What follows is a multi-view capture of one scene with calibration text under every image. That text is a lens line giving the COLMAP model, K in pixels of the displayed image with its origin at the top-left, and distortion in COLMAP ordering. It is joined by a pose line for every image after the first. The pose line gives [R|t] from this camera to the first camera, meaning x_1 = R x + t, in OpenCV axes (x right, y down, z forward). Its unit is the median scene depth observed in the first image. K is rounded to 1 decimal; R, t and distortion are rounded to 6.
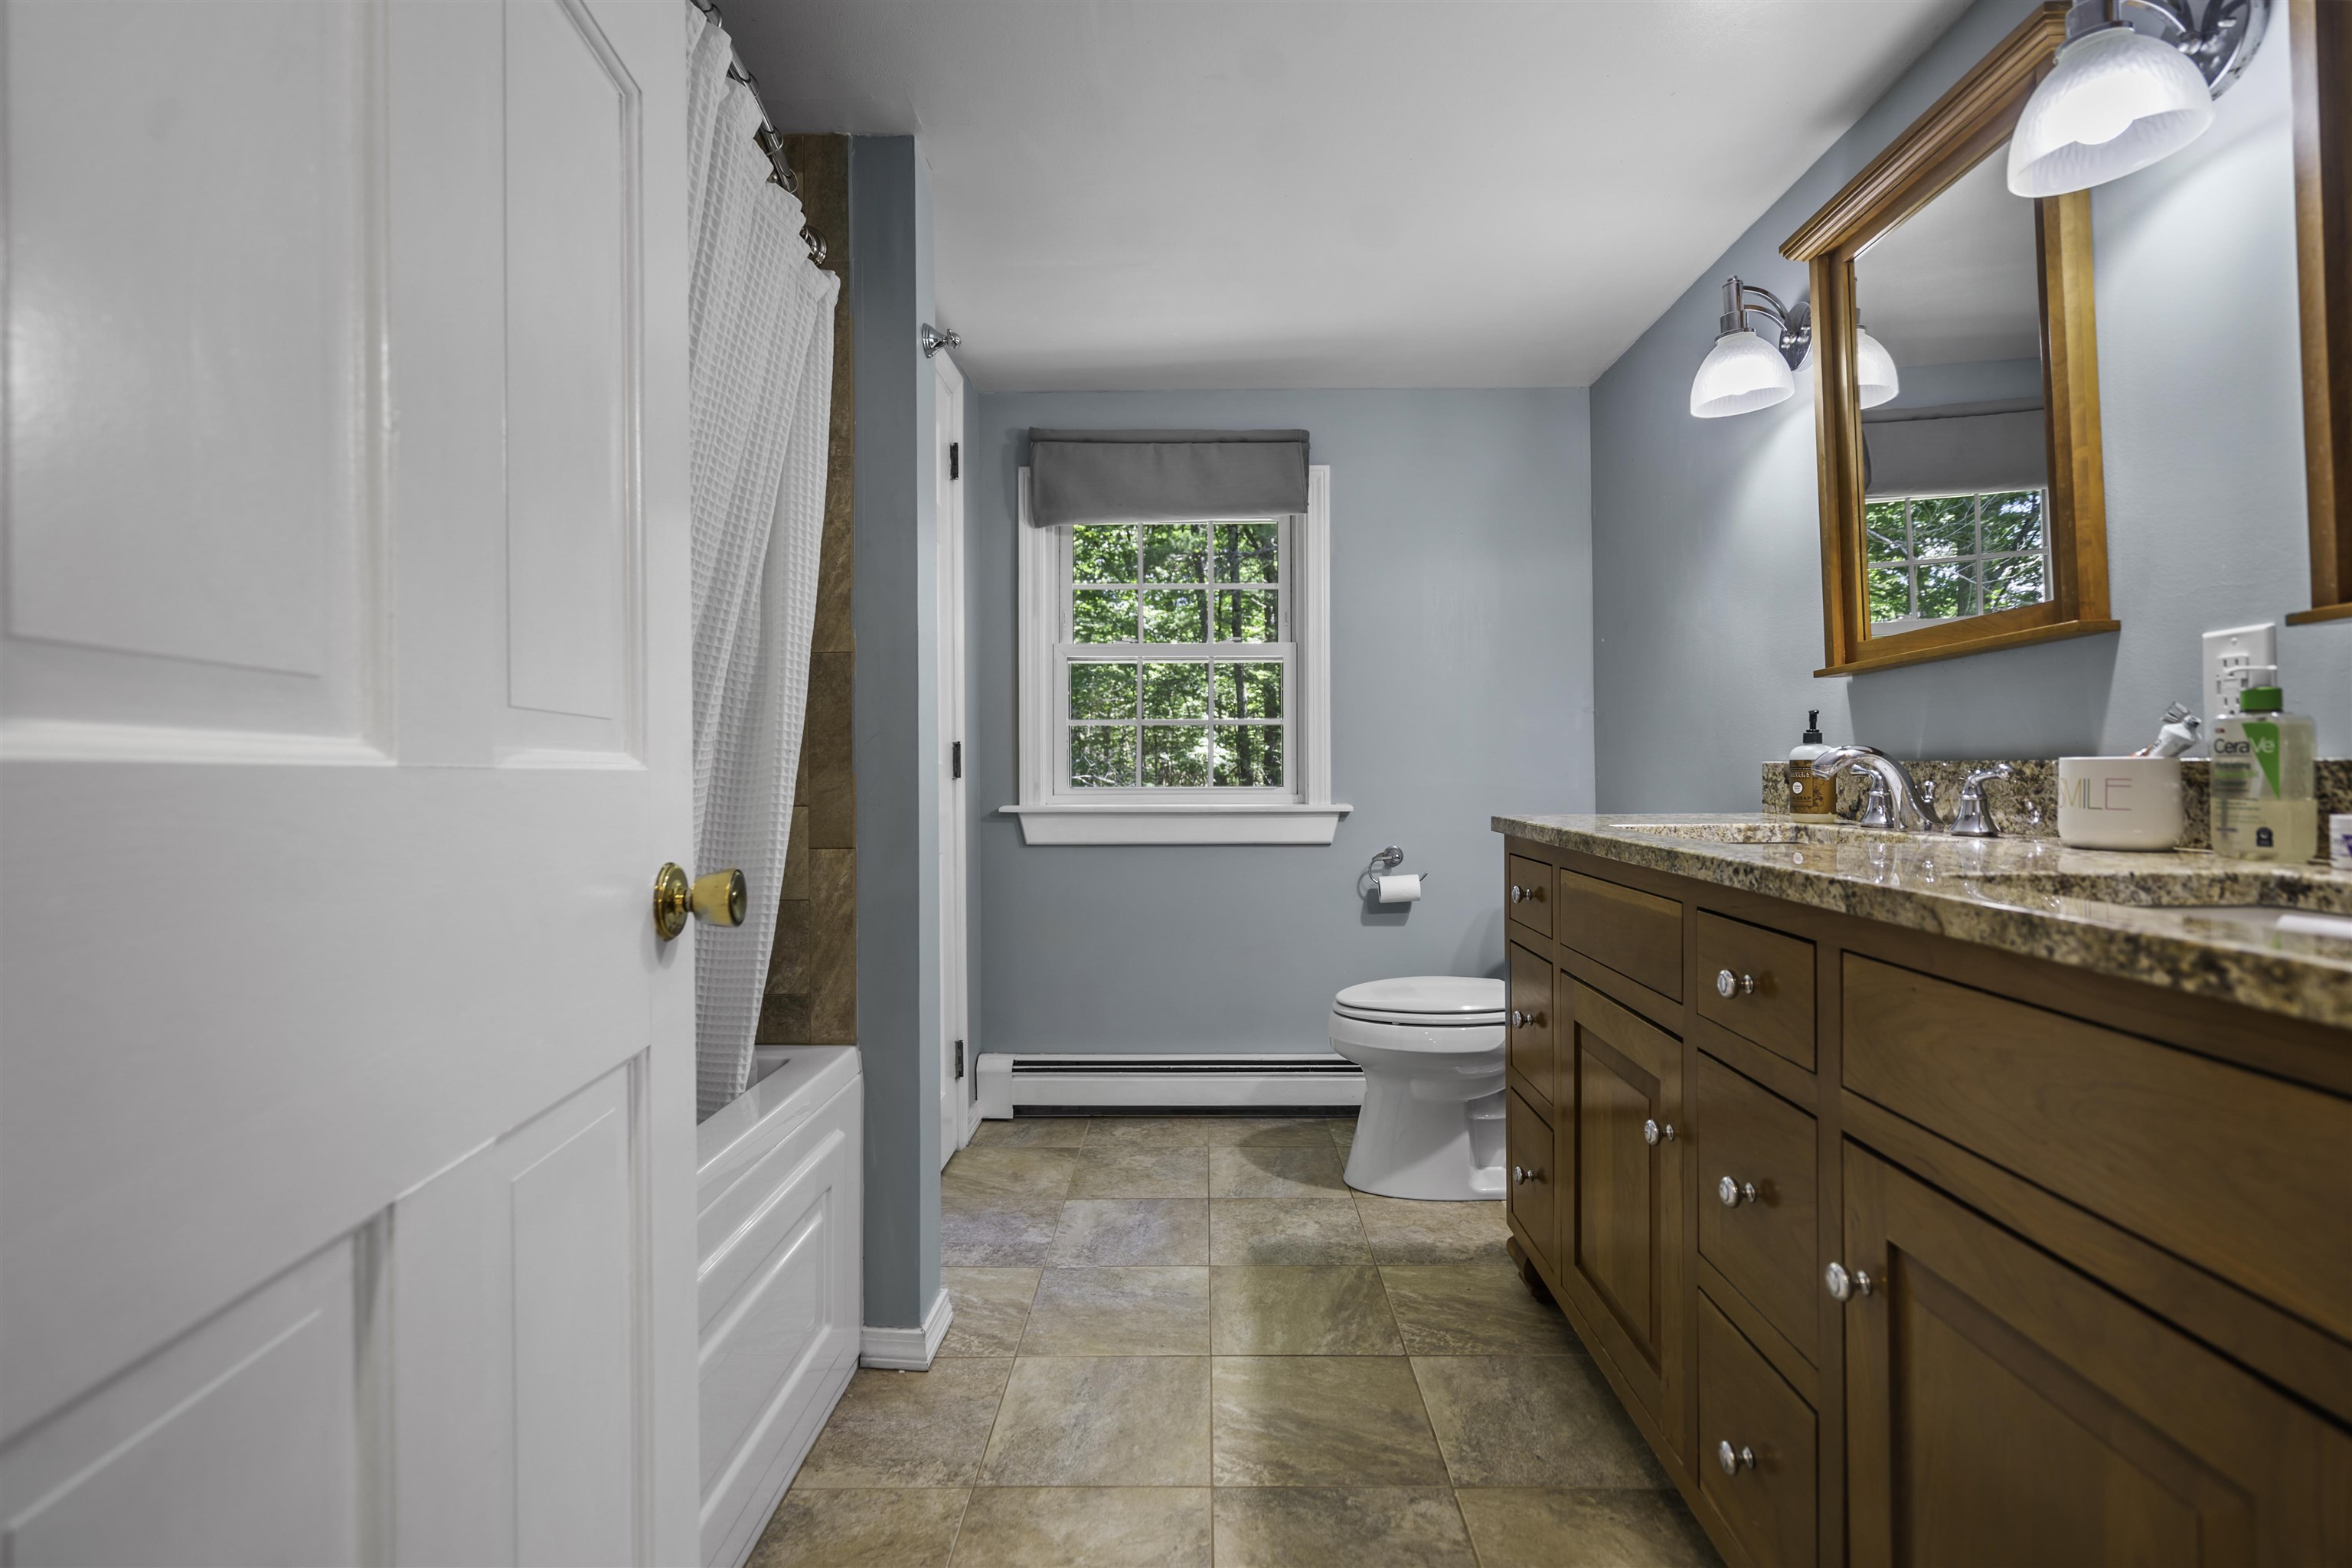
lens RADIAL K [[1091.8, 0, 1176.0], [0, 1091.8, 784.0], [0, 0, 1]] dist [-0.002076, -0.000091]
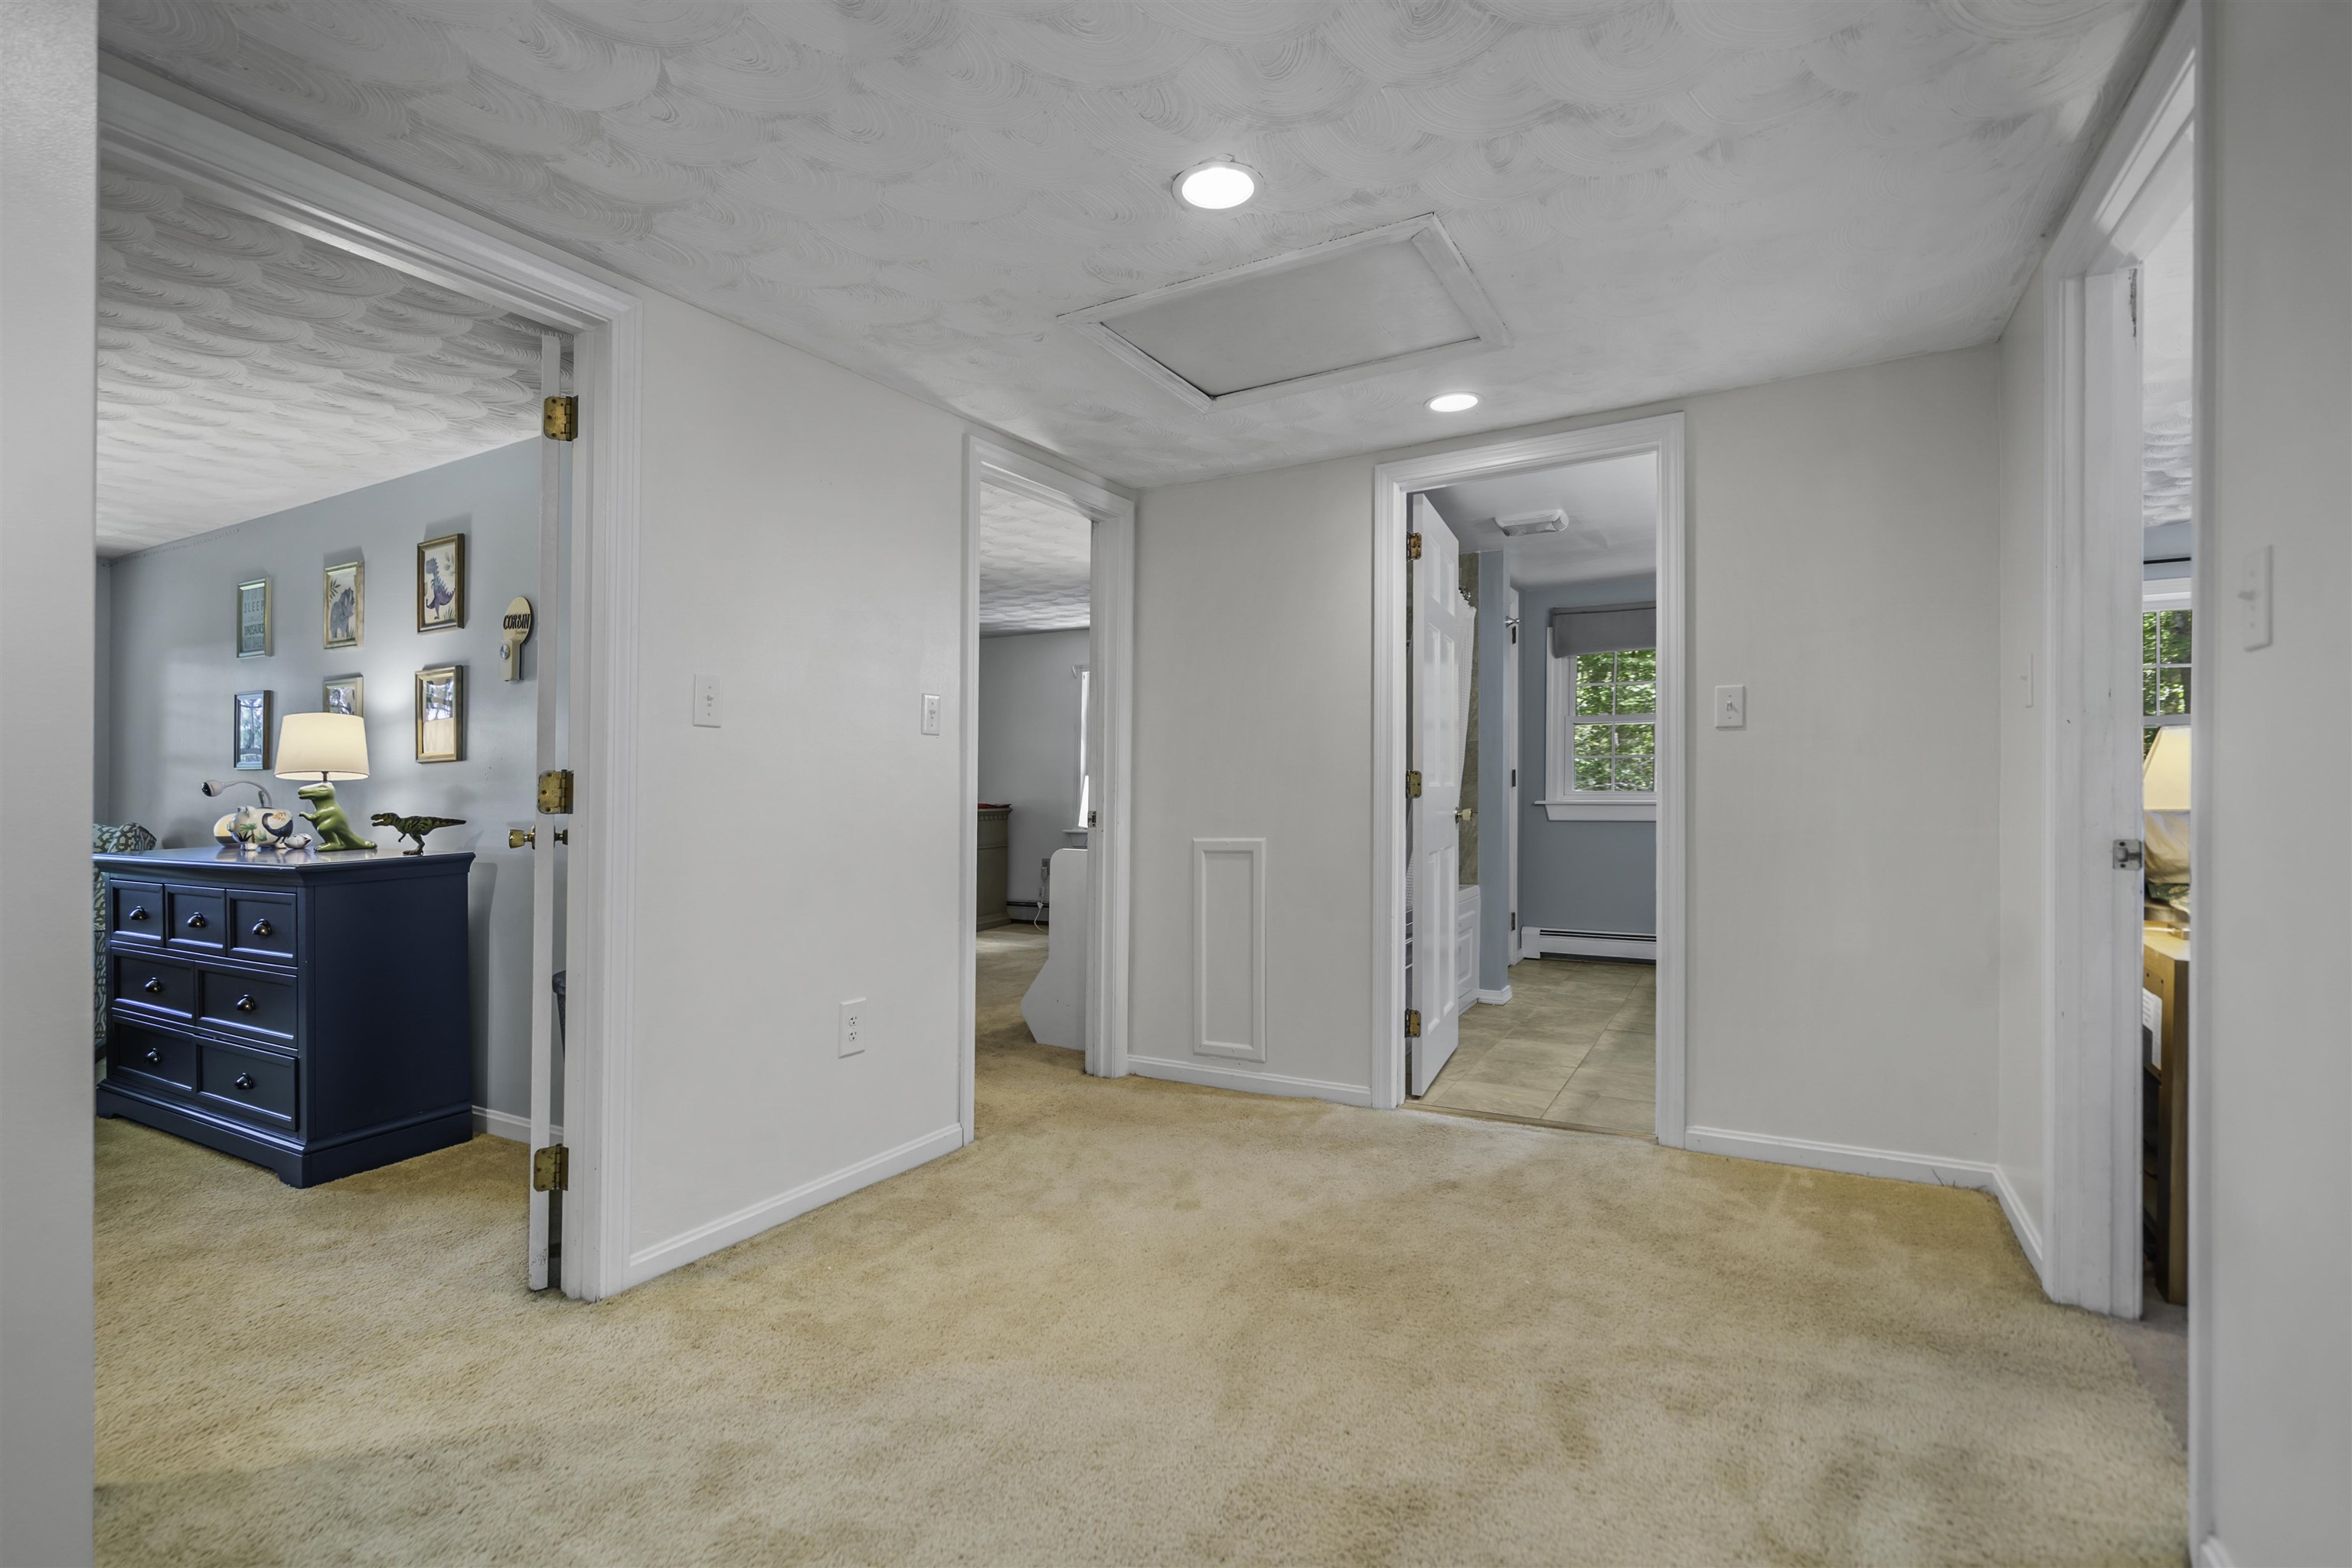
lens RADIAL K [[1091.8, 0, 1176.0], [0, 1091.8, 784.0], [0, 0, 1]] dist [-0.002076, -0.000091]
pose [[0.885227, 0.009671, -0.465058, 0.182081], [-0.012257, 0.999922, -0.002538, 0.003314], [0.464997, 0.007947, 0.885276, -1.051660]]
